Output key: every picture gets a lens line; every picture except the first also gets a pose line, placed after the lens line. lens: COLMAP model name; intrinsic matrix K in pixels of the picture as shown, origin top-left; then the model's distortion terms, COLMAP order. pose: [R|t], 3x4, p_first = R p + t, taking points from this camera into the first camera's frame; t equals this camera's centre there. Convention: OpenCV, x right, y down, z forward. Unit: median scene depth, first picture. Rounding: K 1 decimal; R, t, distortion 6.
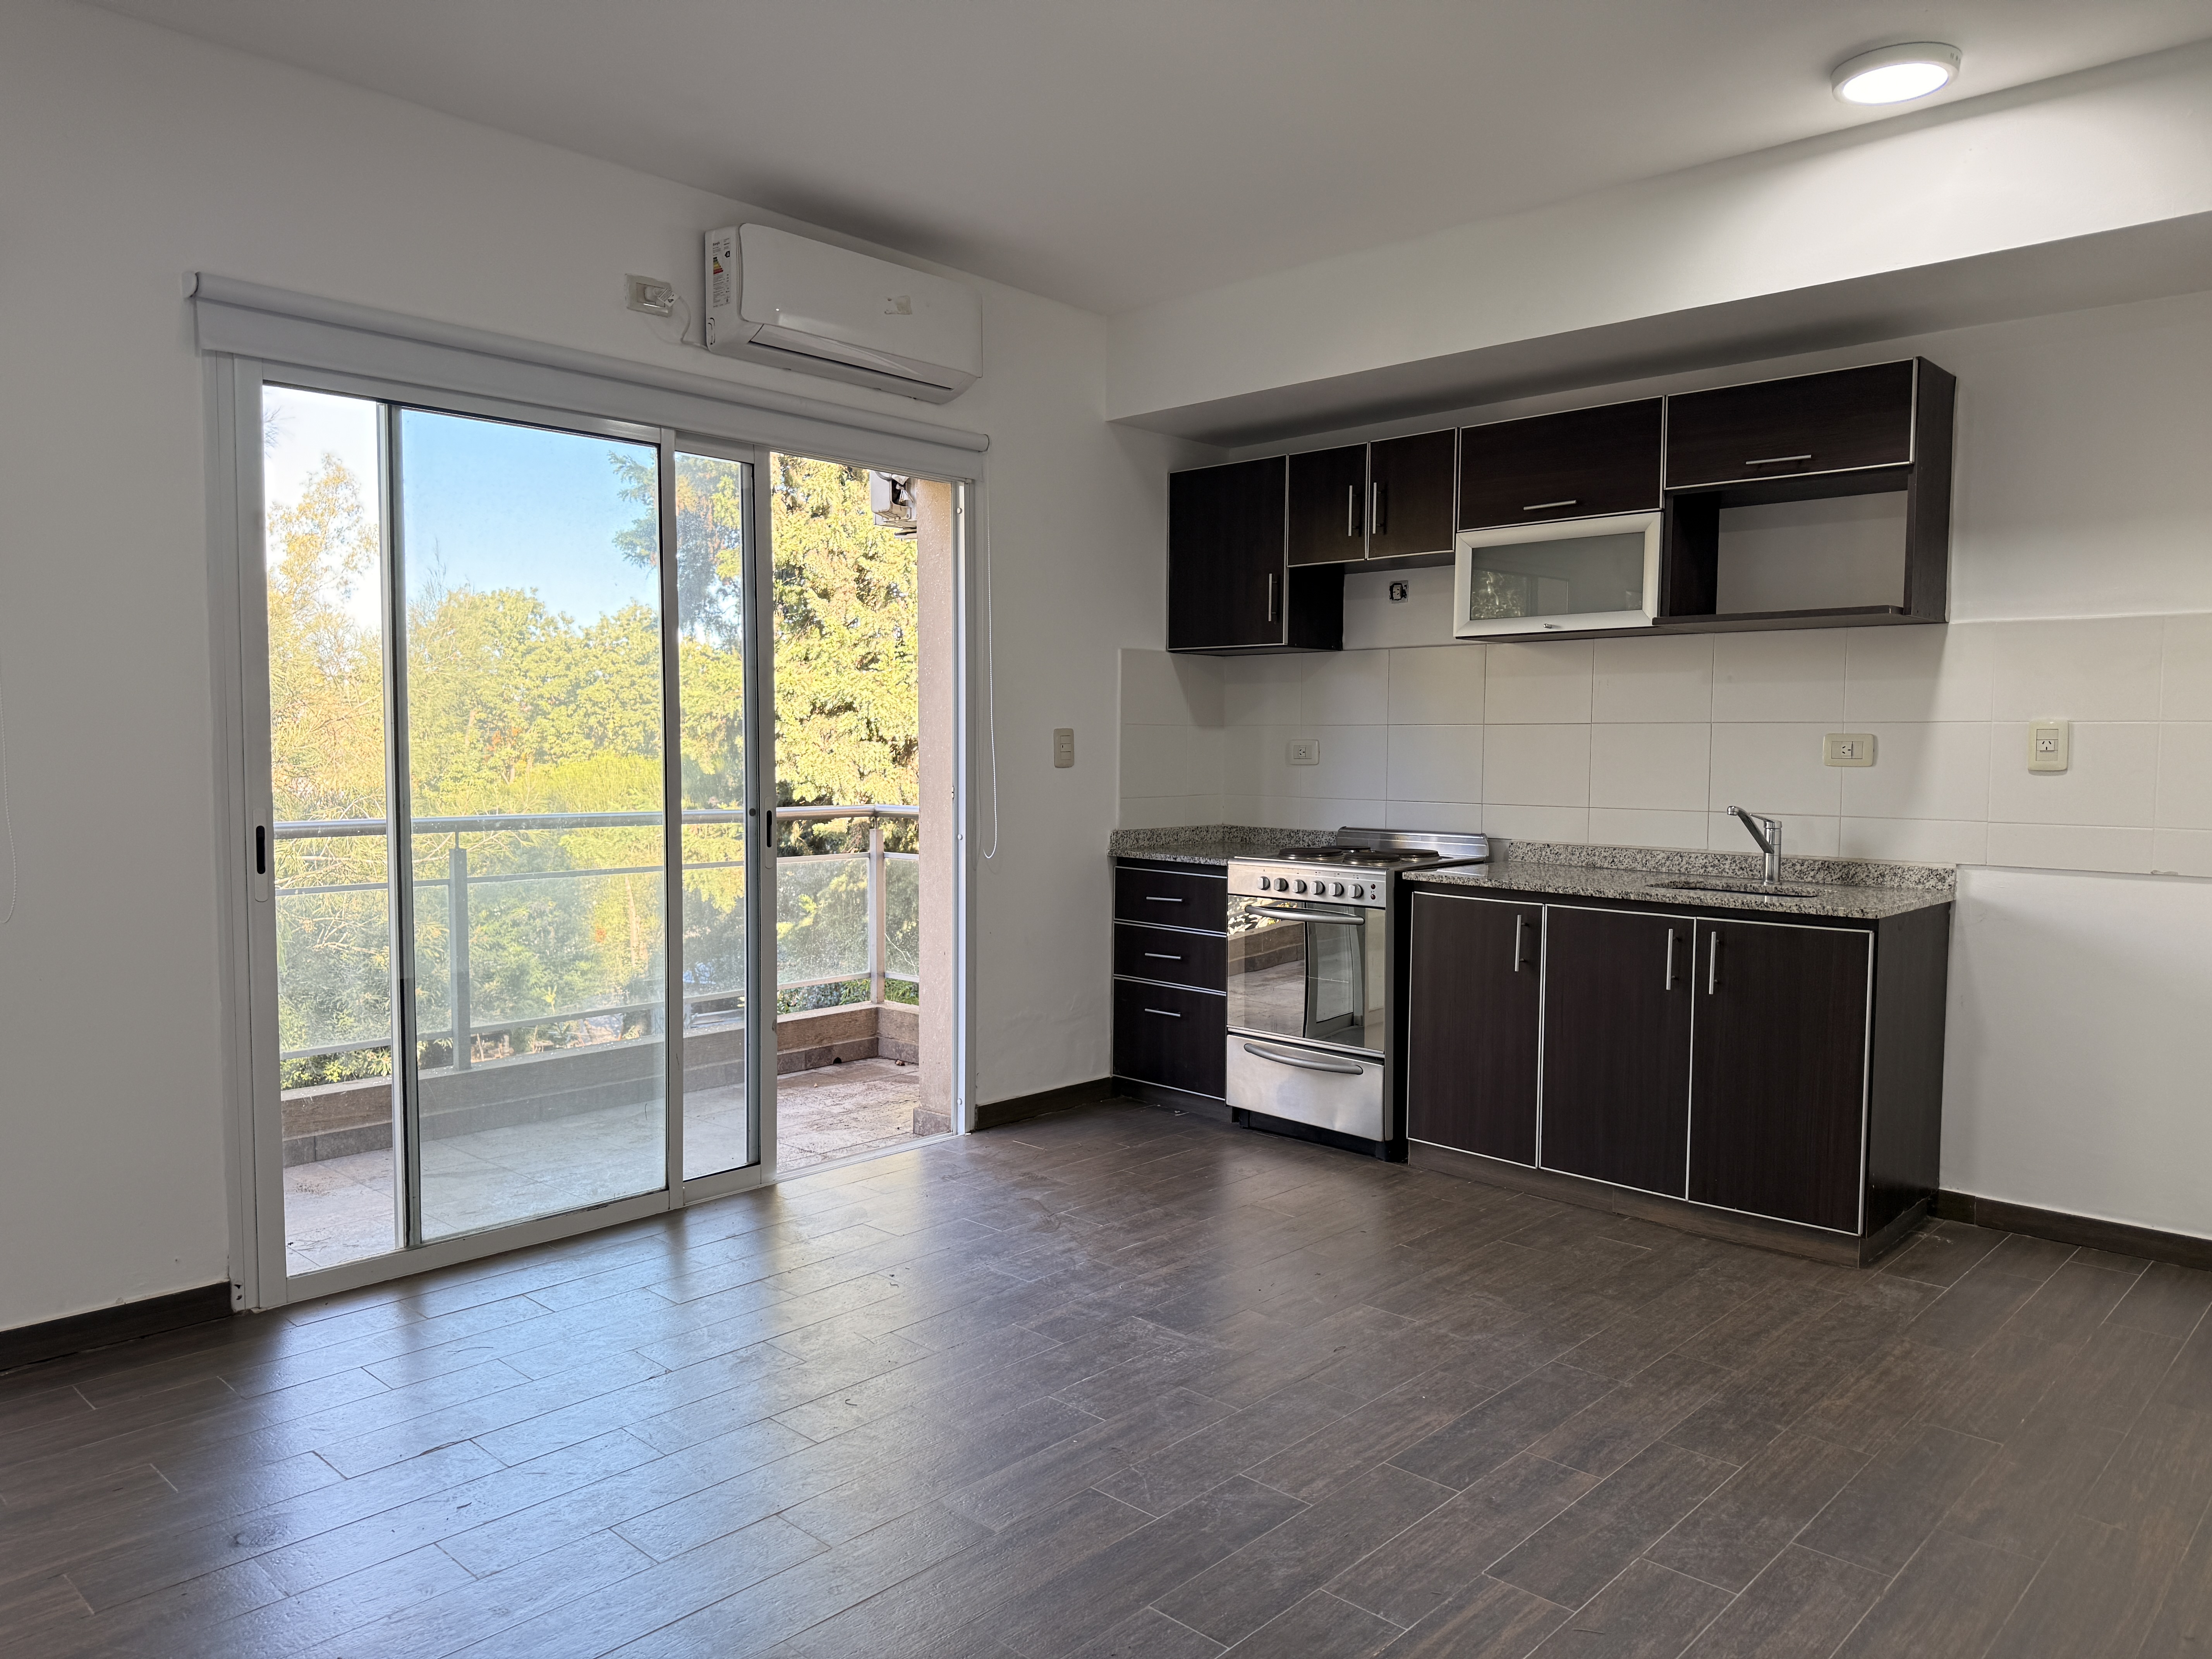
lens RADIAL K [[1539.4, 0, 1099.5], [0, 1539.4, 835.6], [0, 0, 1]] dist [0.062894, -0.074046]
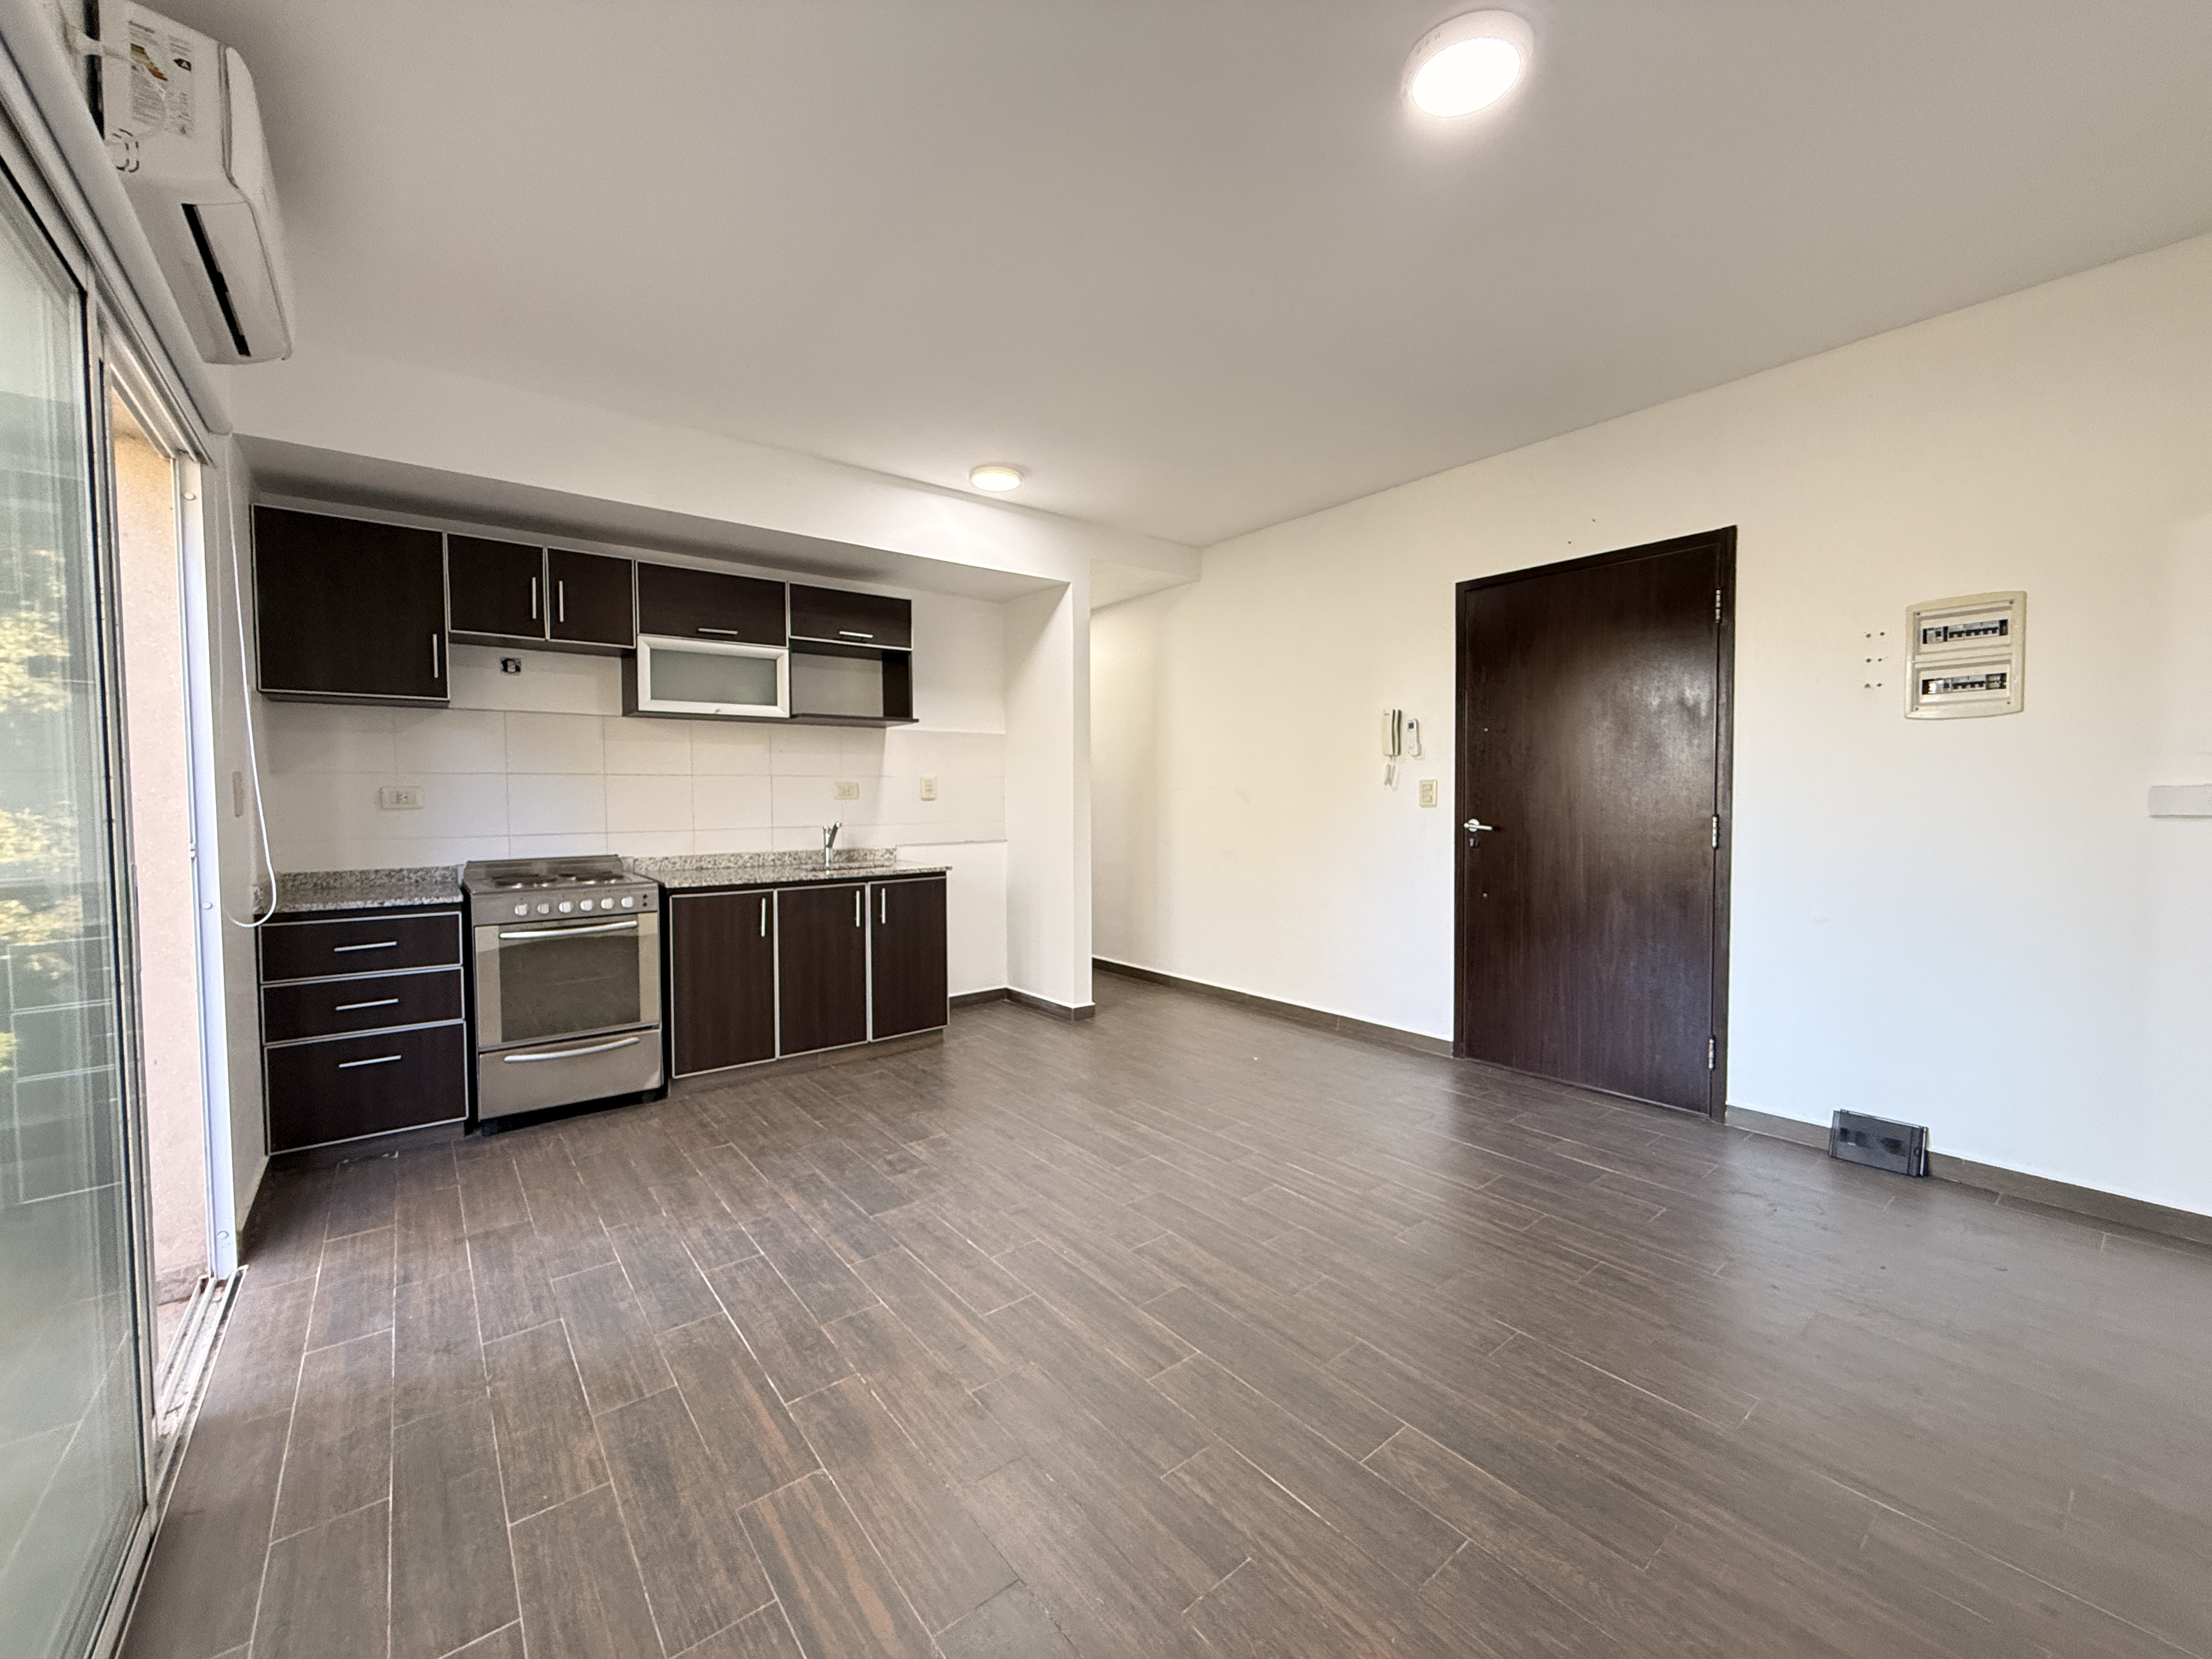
lens RADIAL K [[879.1, 0, 1099.9], [0, 879.1, 830.7], [0, 0, 1]] dist [0.003328, -0.000278]
pose [[0.146168, -0.048876, 0.988052, -0.559199], [0.068521, 0.996880, 0.039176, -0.028301], [-0.986884, 0.061976, 0.149061, 0.557328]]
